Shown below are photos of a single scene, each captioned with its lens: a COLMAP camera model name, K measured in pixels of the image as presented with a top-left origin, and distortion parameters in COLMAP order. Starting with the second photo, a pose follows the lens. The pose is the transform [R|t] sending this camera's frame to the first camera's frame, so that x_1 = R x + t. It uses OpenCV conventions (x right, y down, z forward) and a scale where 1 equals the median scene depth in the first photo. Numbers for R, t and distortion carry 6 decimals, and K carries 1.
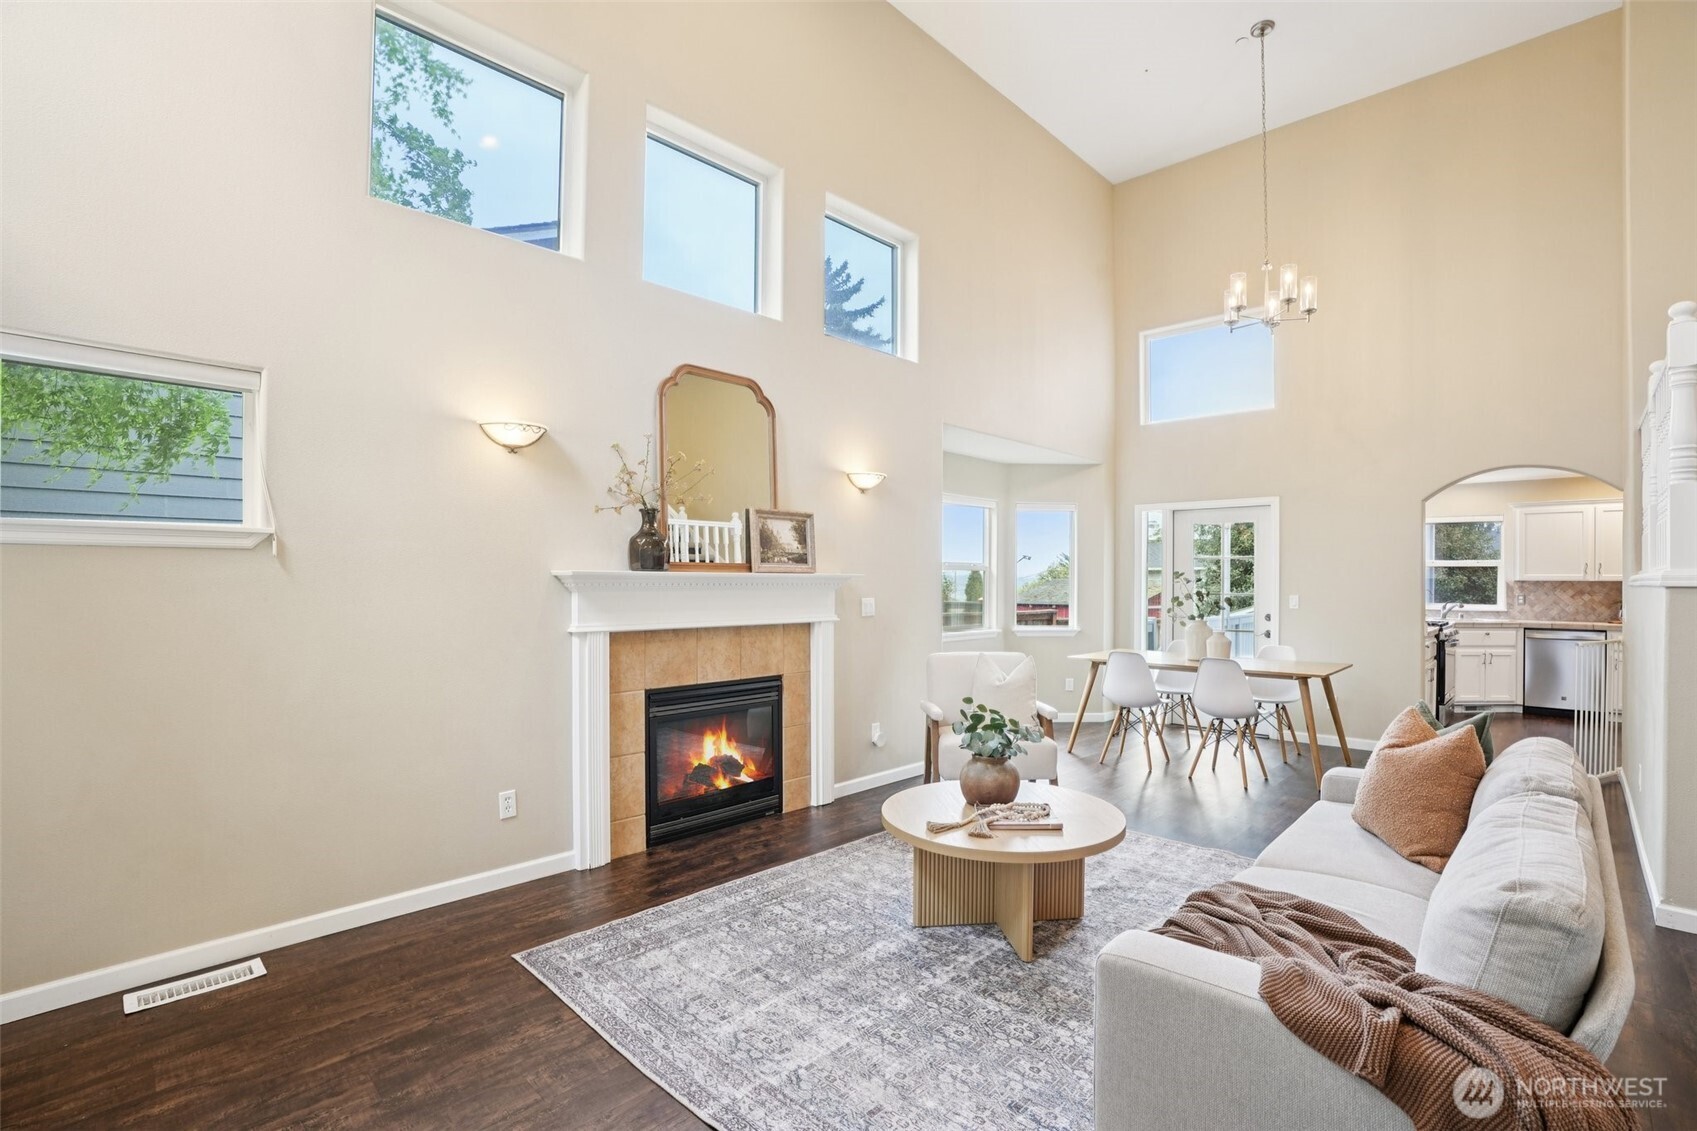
lens RADIAL K [[772.8, 0, 854.7], [0, 772.8, 568.4], [0, 0, 1]] dist [-0.073351, 0.023738]
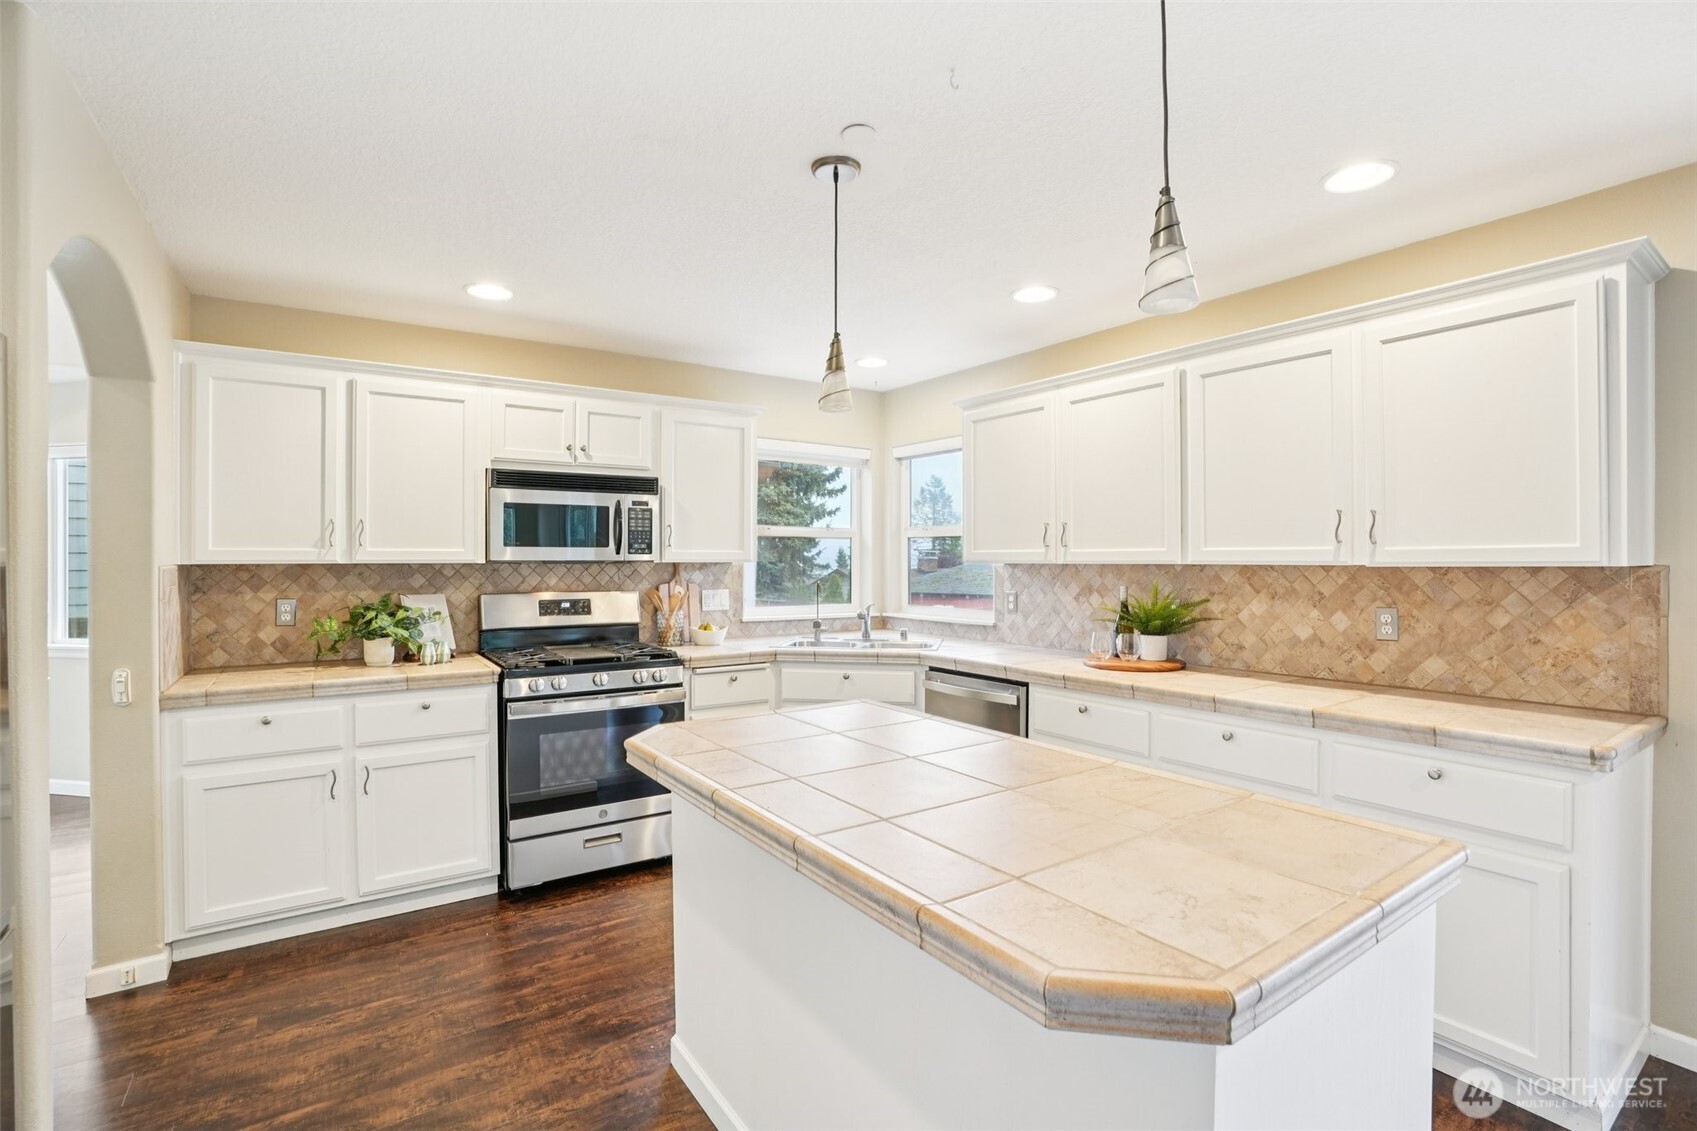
lens RADIAL K [[772.8, 0, 854.7], [0, 772.8, 568.4], [0, 0, 1]] dist [-0.073351, 0.023738]
pose [[0.982289, -0.004735, -0.187312, 0.909376], [0.008319, 0.999797, 0.018352, 0.010019], [0.187187, -0.019586, 0.982129, 0.494367]]
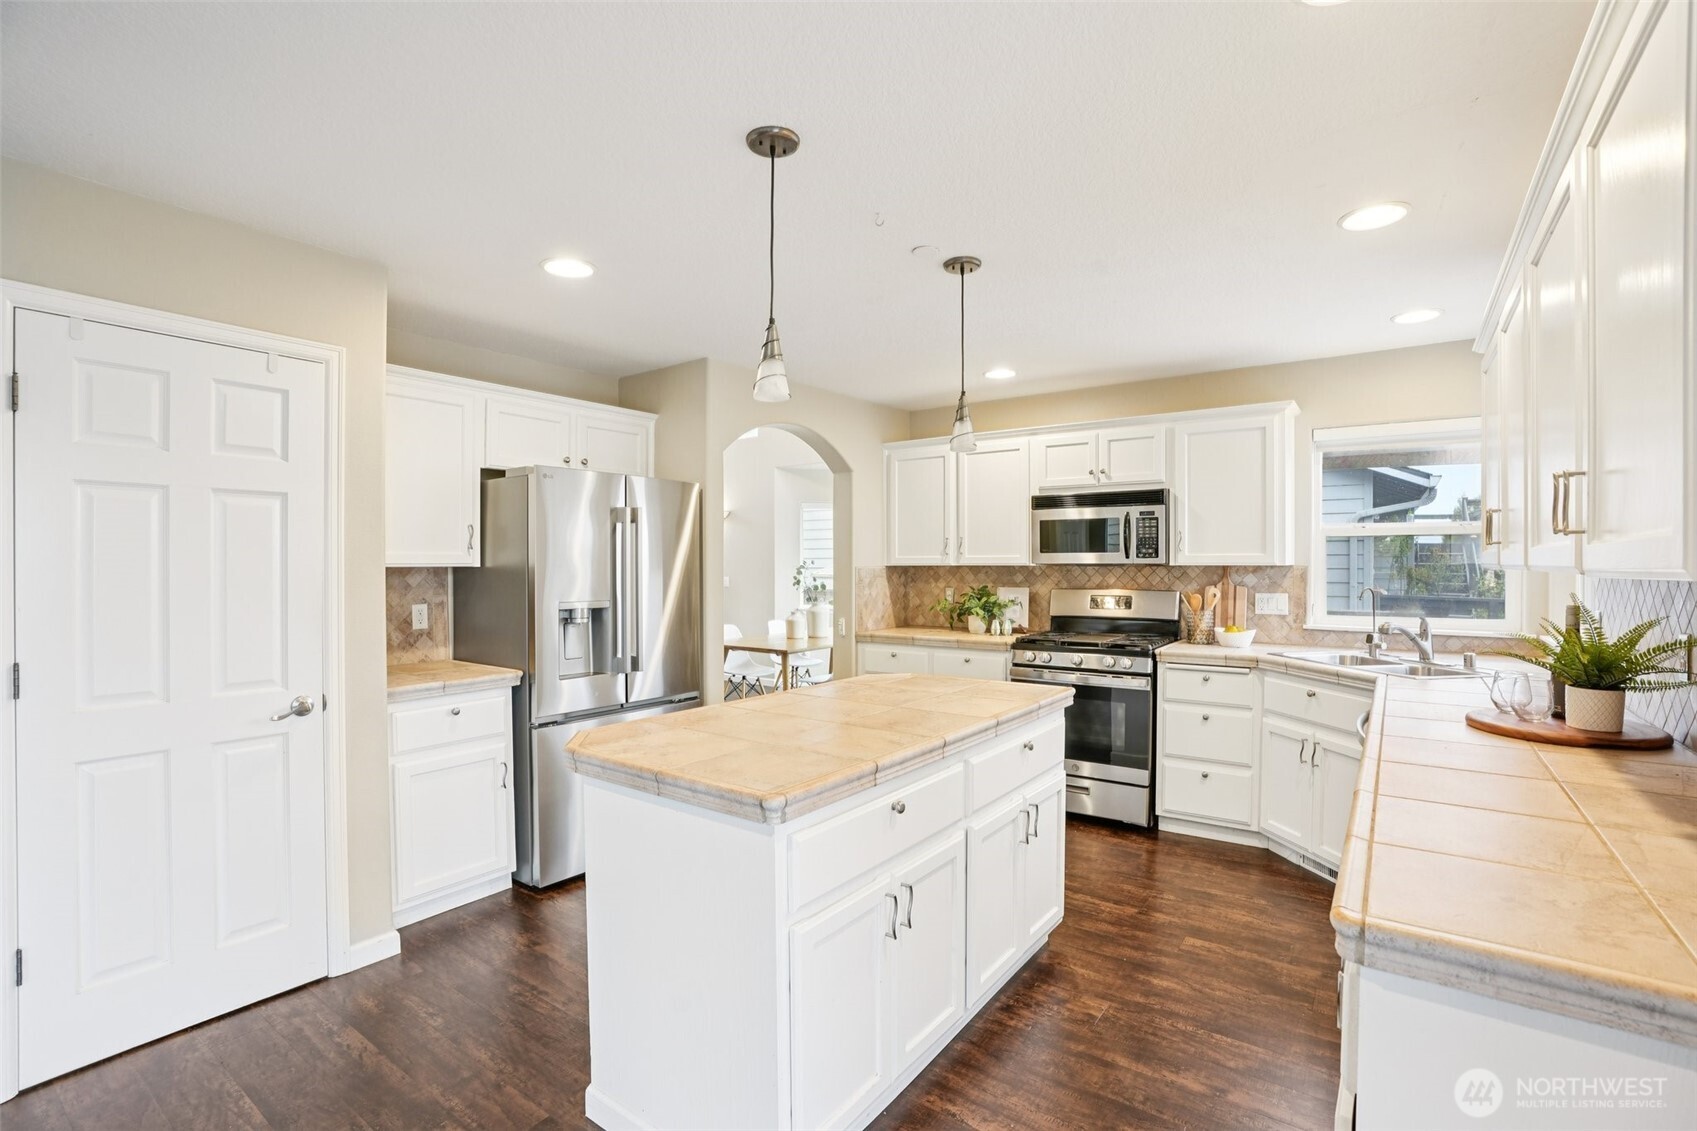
lens RADIAL K [[772.8, 0, 854.7], [0, 772.8, 568.4], [0, 0, 1]] dist [-0.073351, 0.023738]
pose [[0.150760, 0.000895, -0.988570, 1.183873], [0.012248, 0.999921, 0.002773, 0.012063], [0.988494, -0.012526, 0.150738, 0.648950]]
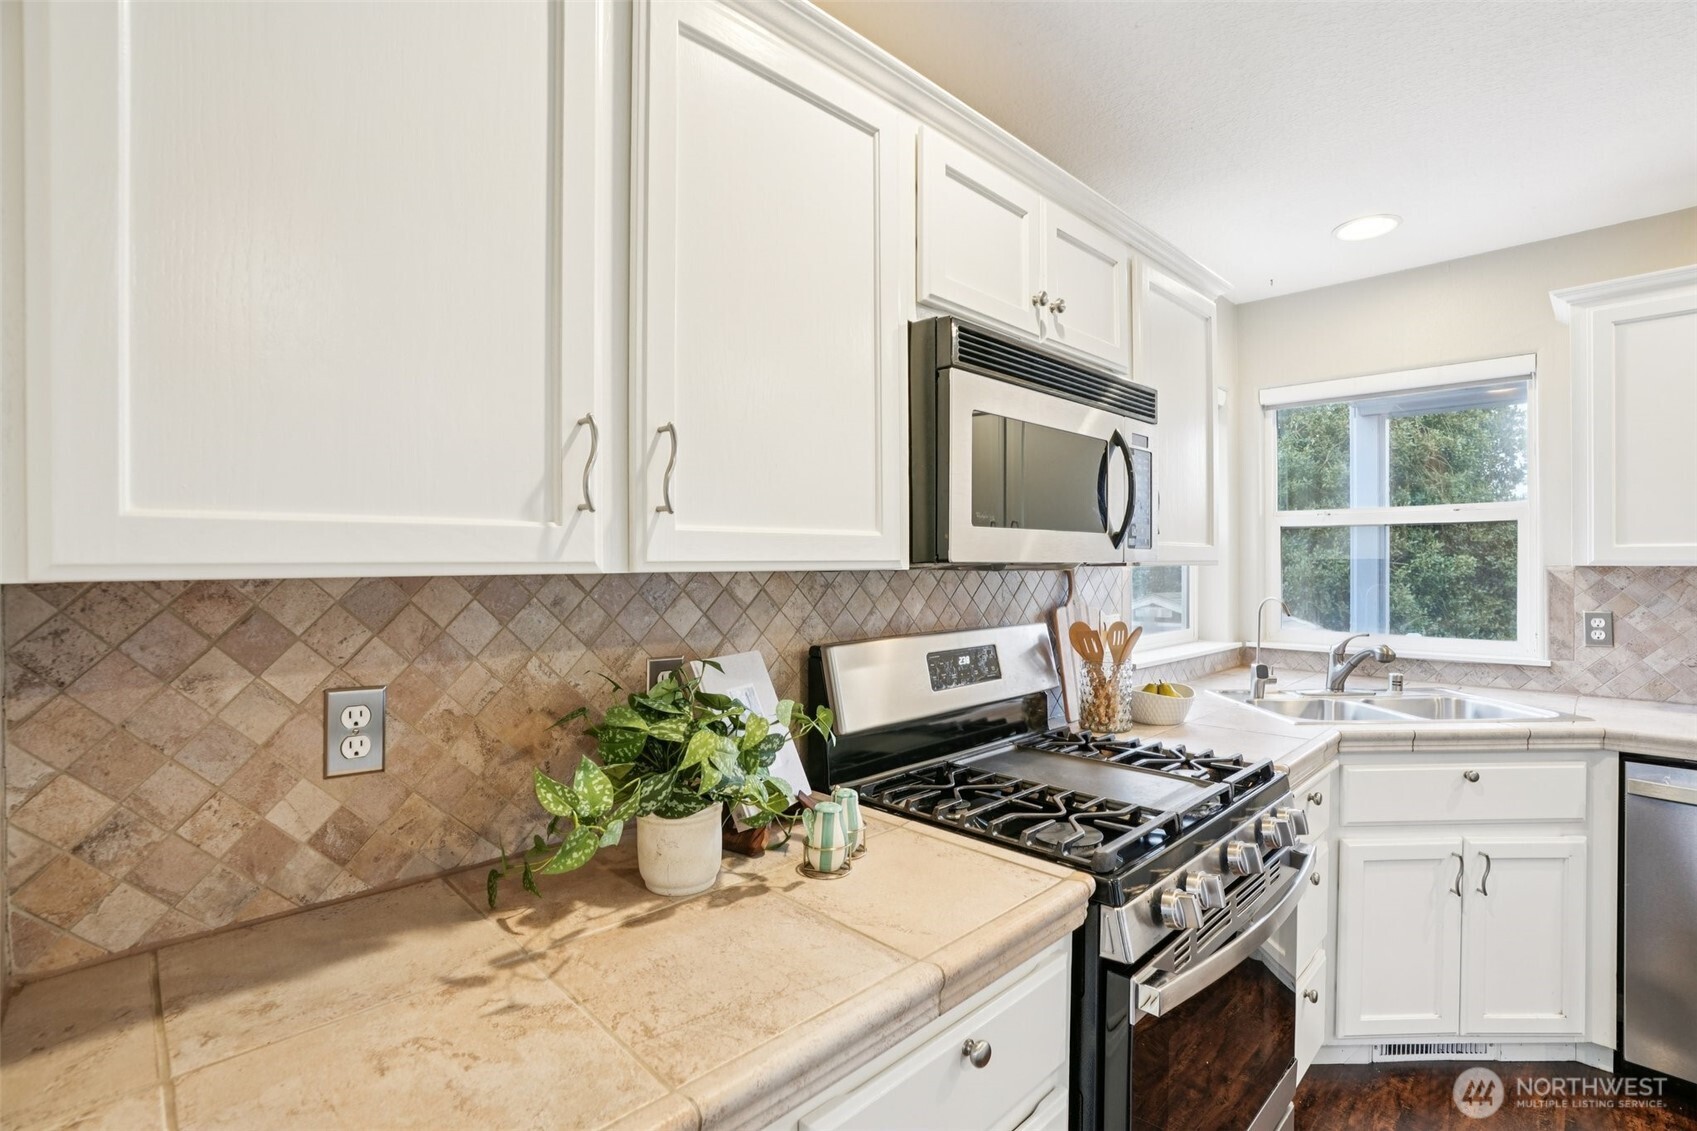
lens RADIAL K [[772.8, 0, 854.7], [0, 772.8, 568.4], [0, 0, 1]] dist [-0.073351, 0.023738]
pose [[0.999668, -0.009119, -0.024088, 0.619357], [0.009544, 0.999800, 0.017567, 0.009856], [0.023923, -0.017791, 0.999555, 0.708920]]
